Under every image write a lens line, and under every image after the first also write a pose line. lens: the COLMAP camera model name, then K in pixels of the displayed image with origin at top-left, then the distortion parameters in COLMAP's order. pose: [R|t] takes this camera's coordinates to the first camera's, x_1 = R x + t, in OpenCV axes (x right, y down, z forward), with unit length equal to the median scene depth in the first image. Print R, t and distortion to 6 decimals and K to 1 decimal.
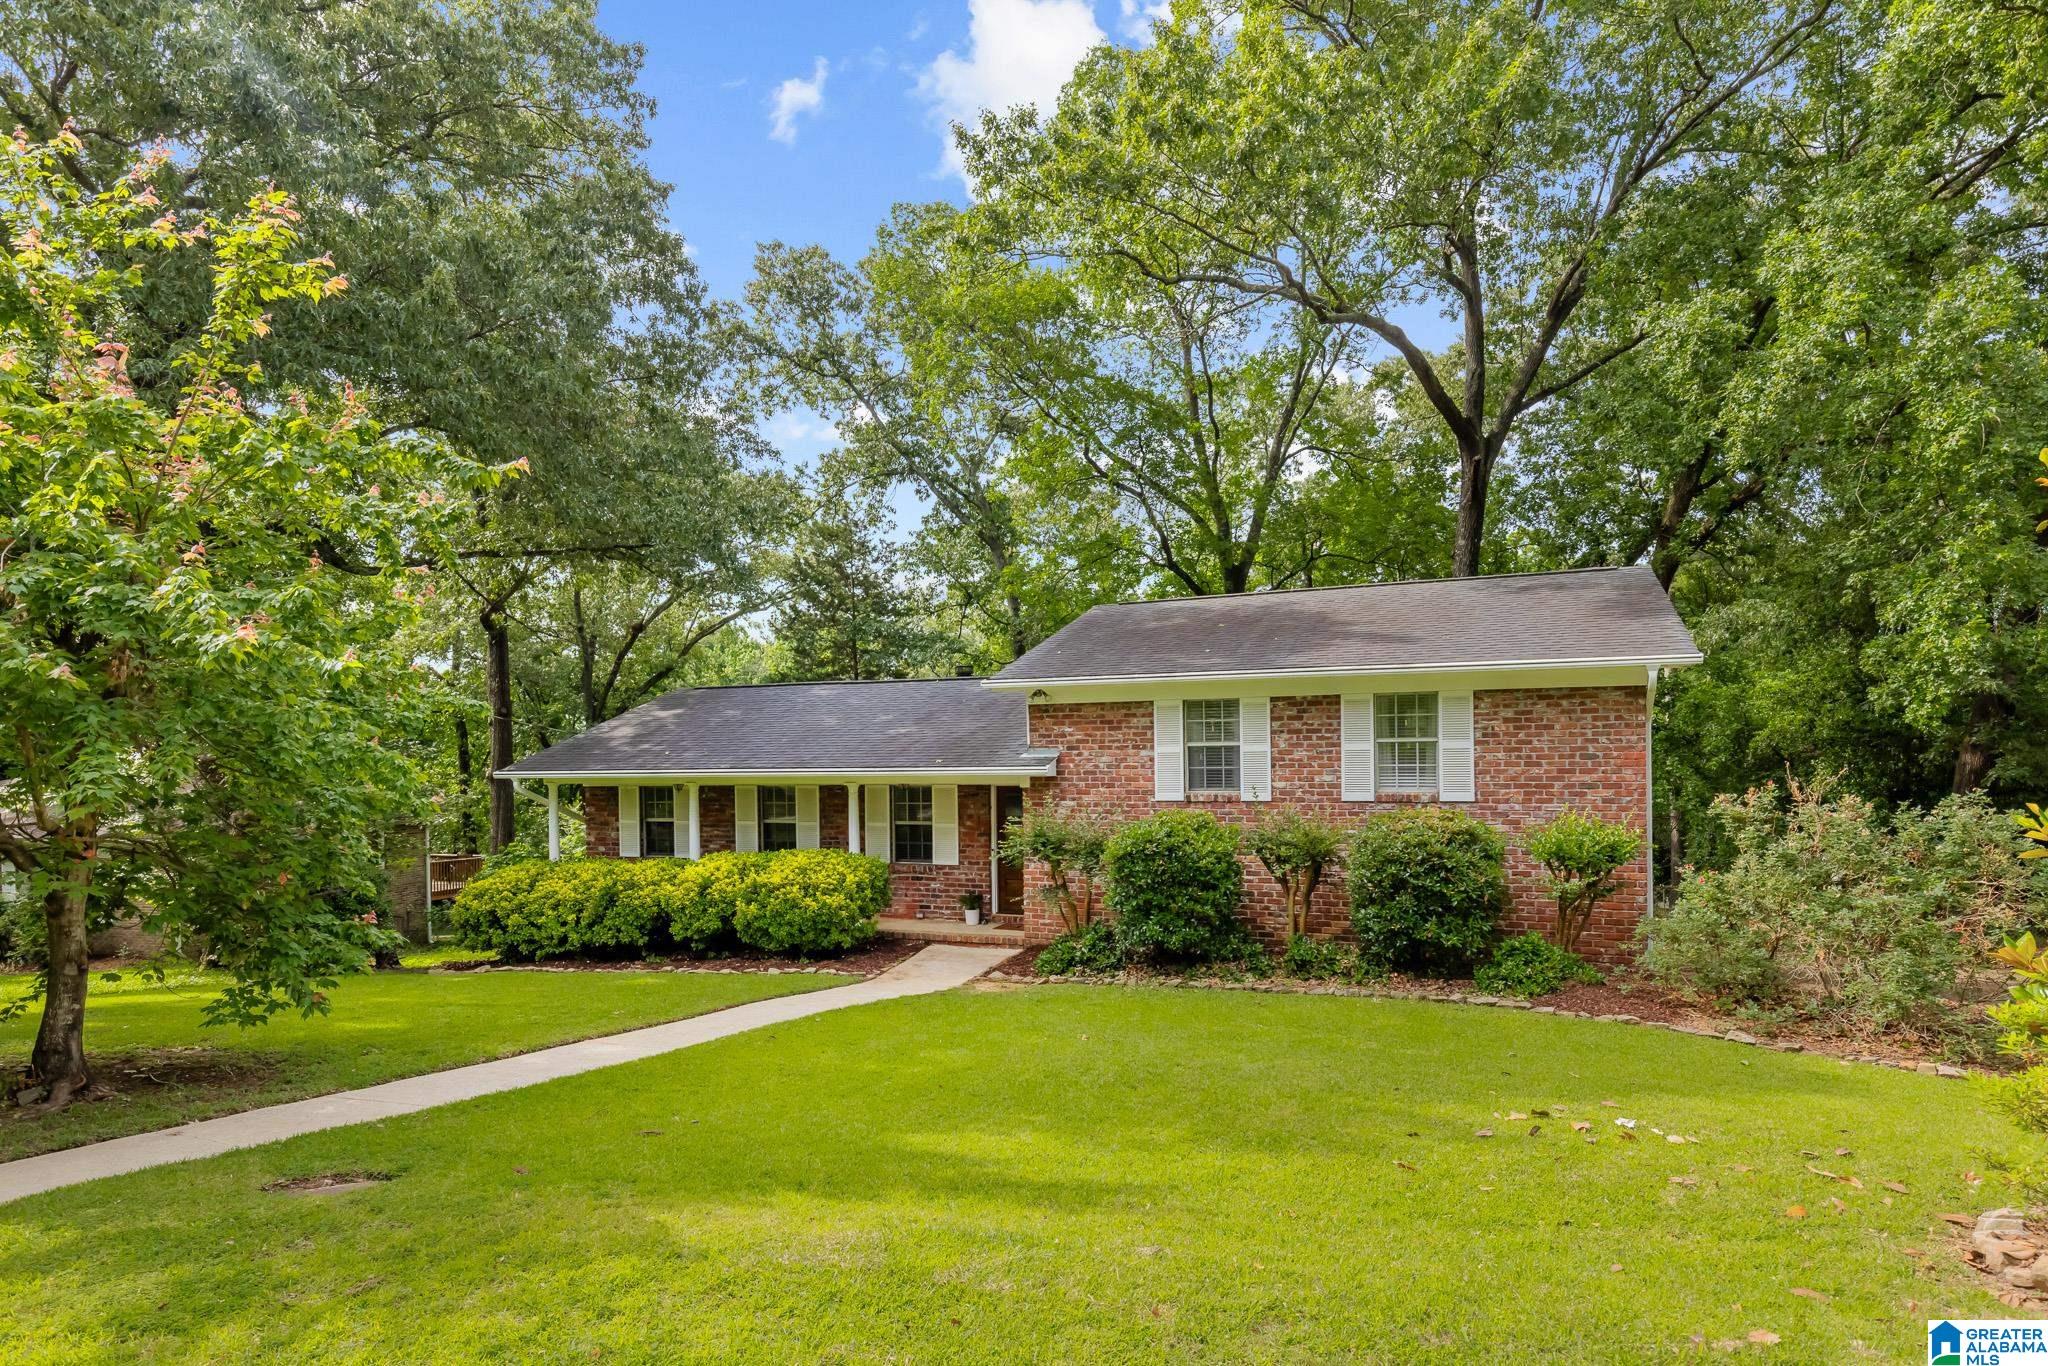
lens RADIAL K [[1171.0, 0, 1032.1], [0, 1171.0, 705.6], [0, 0, 1]] dist [-0.006449, -0.000456]
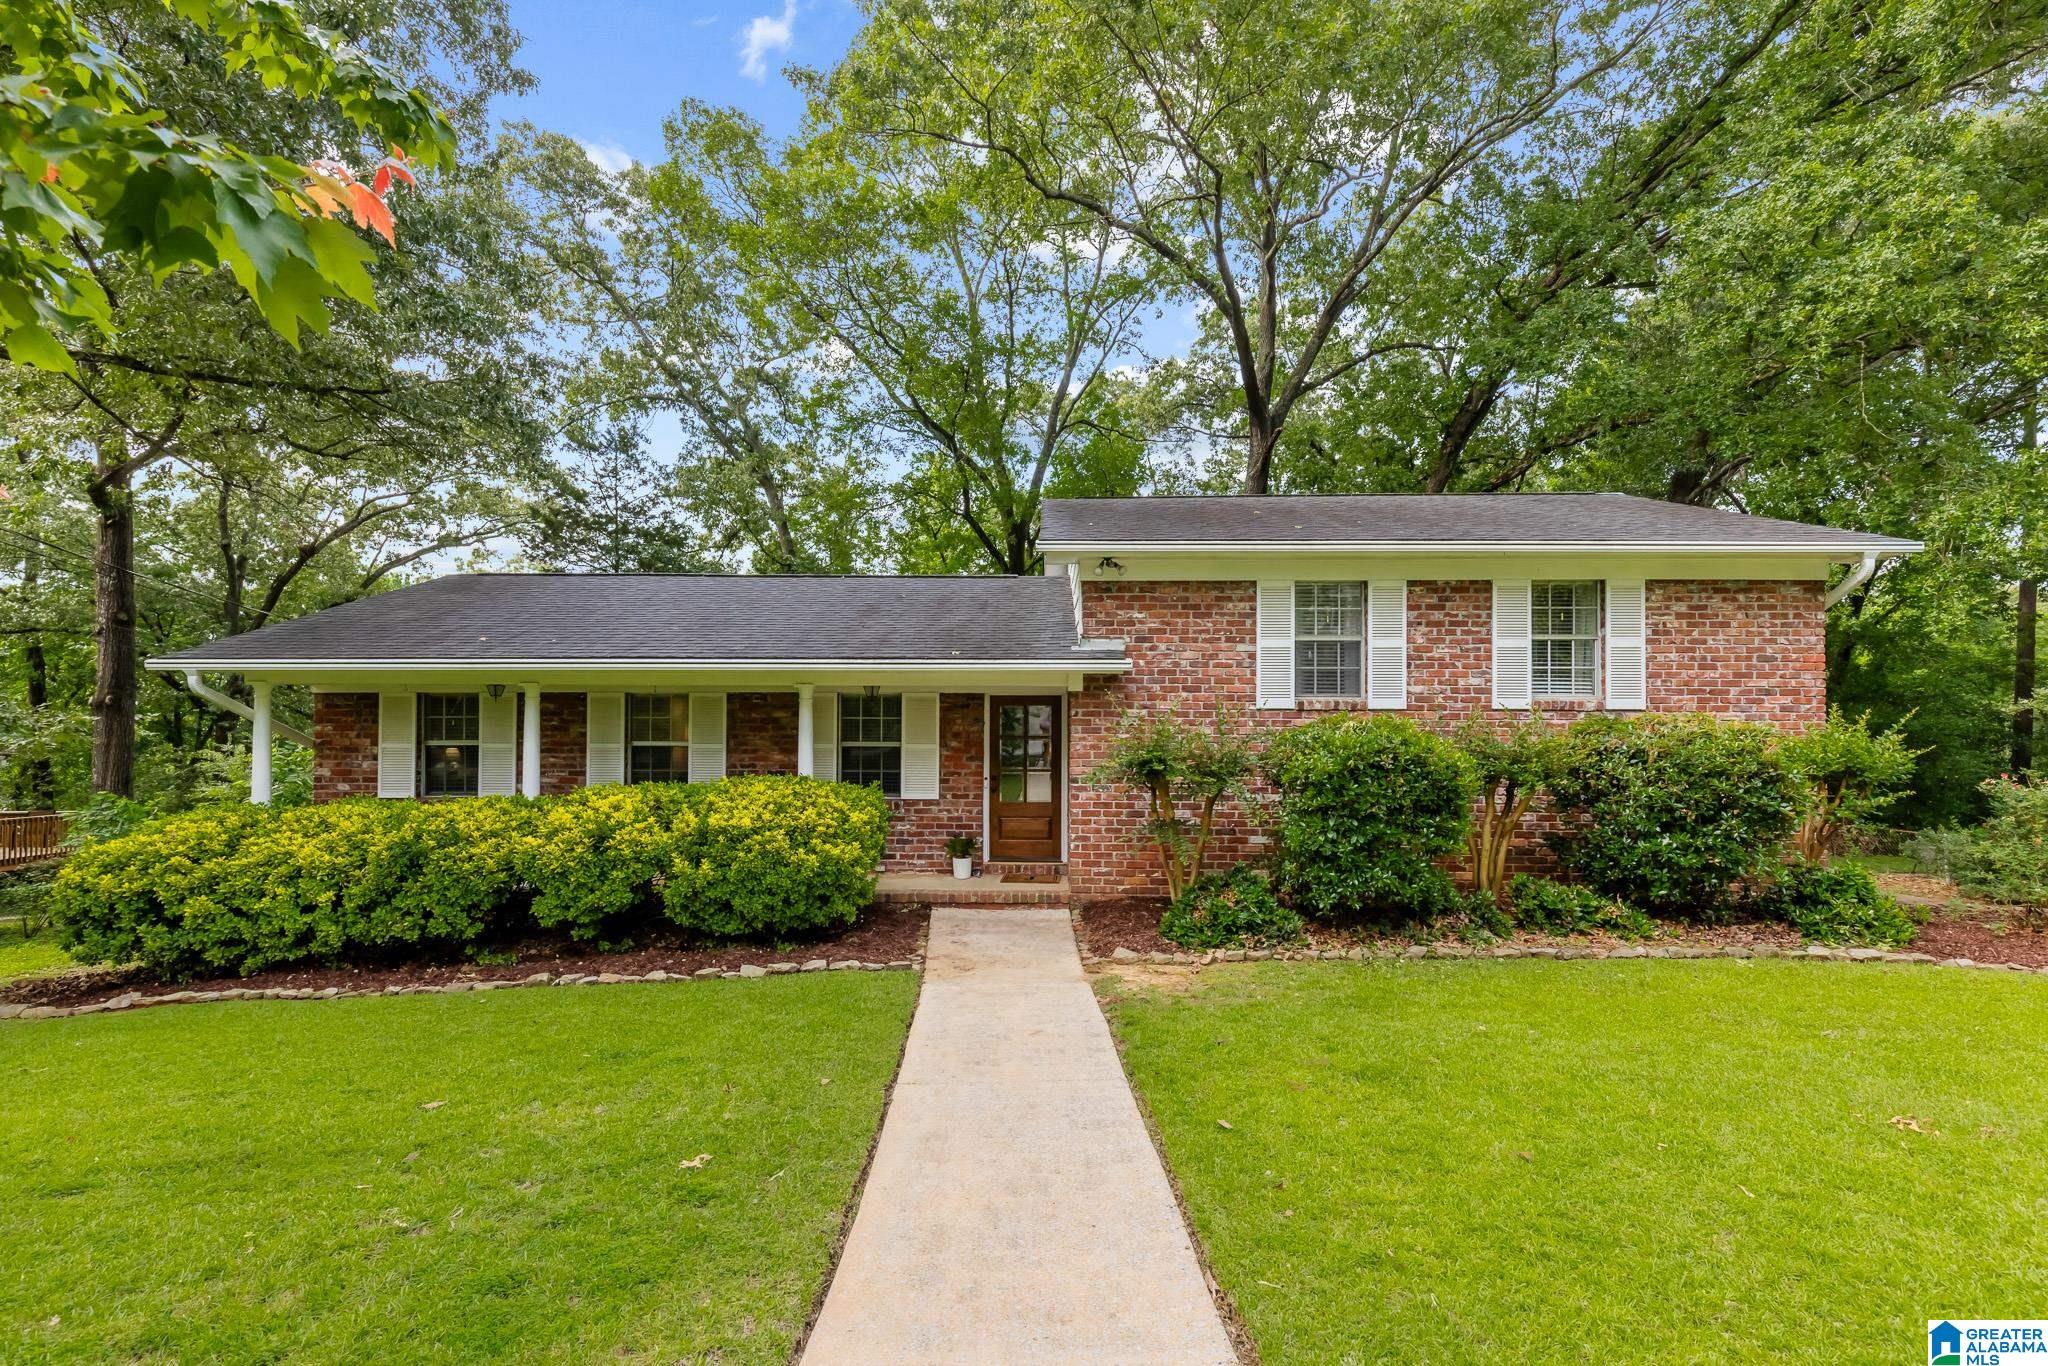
lens RADIAL K [[928.4, 0, 1024.0], [0, 928.4, 683.0], [0, 0, 1]] dist [0.002904, 0.000123]
pose [[0.932106, 0.031455, 0.360816, -0.257581], [-0.029473, 0.999505, -0.010995, 0.074286], [-0.360984, -0.000386, 0.932572, 0.474064]]
